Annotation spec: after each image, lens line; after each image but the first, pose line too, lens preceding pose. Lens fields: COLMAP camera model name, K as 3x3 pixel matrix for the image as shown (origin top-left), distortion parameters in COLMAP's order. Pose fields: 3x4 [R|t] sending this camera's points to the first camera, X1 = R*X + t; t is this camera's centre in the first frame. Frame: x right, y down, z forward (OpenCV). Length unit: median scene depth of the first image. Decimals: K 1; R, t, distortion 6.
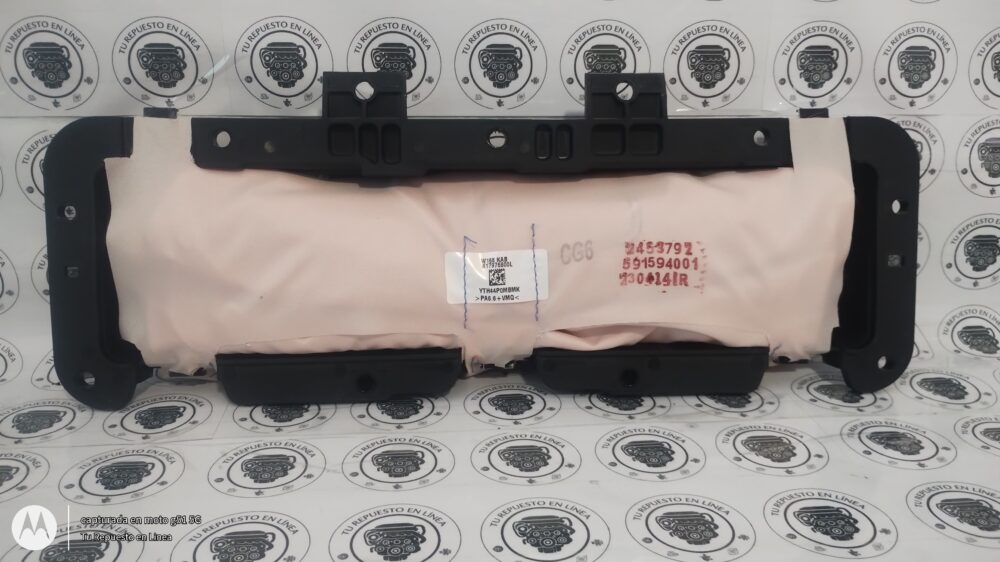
lens RADIAL K [[905.4, 0, 500.0], [0, 905.4, 281.0], [0, 0, 1]] dist [0.085563, -0.215570]
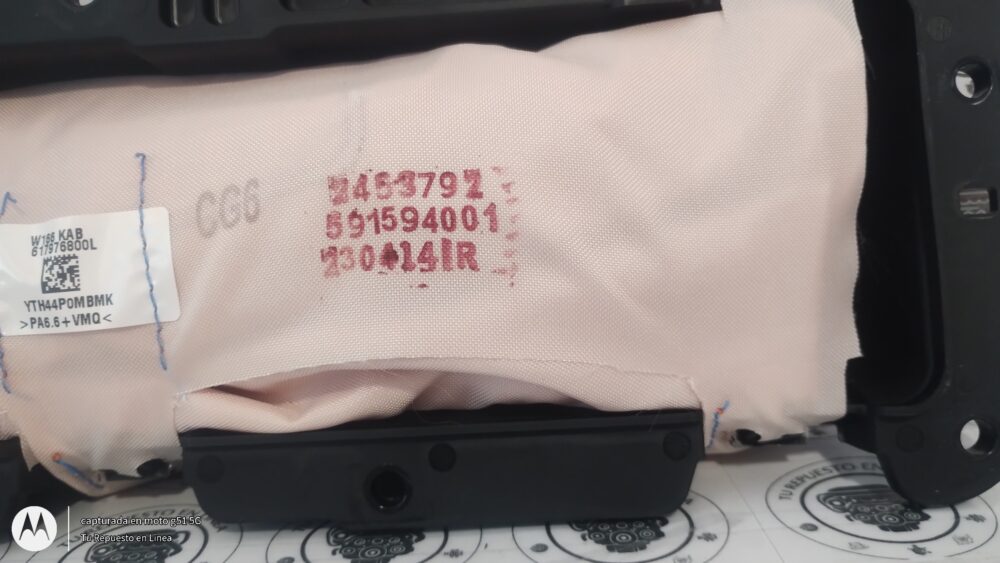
lens RADIAL K [[905.4, 0, 500.0], [0, 905.4, 281.5], [0, 0, 1]] dist [0.085563, -0.215570]
pose [[0.994236, -0.053597, -0.092857, 0.256586], [0.043658, 0.993413, -0.105945, 0.057060], [0.097924, 0.101280, 0.990027, 0.573094]]
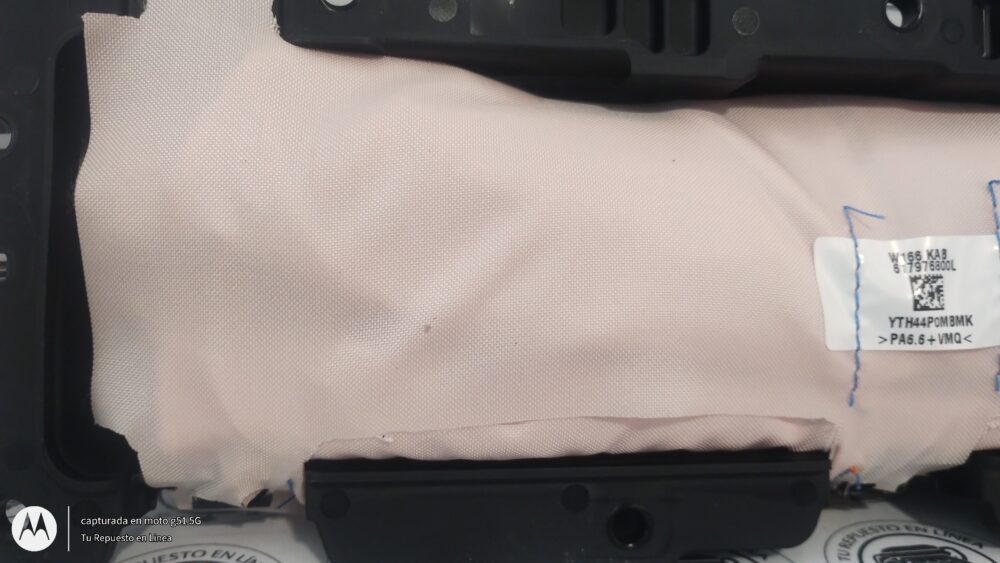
lens RADIAL K [[905.4, 0, 500.0], [0, 905.4, 281.5], [0, 0, 1]] dist [0.085563, -0.215570]
pose [[0.999427, 0.009857, 0.032376, -0.235040], [-0.006251, 0.993949, -0.109667, 0.042089], [-0.033261, 0.109402, 0.993441, 0.548289]]
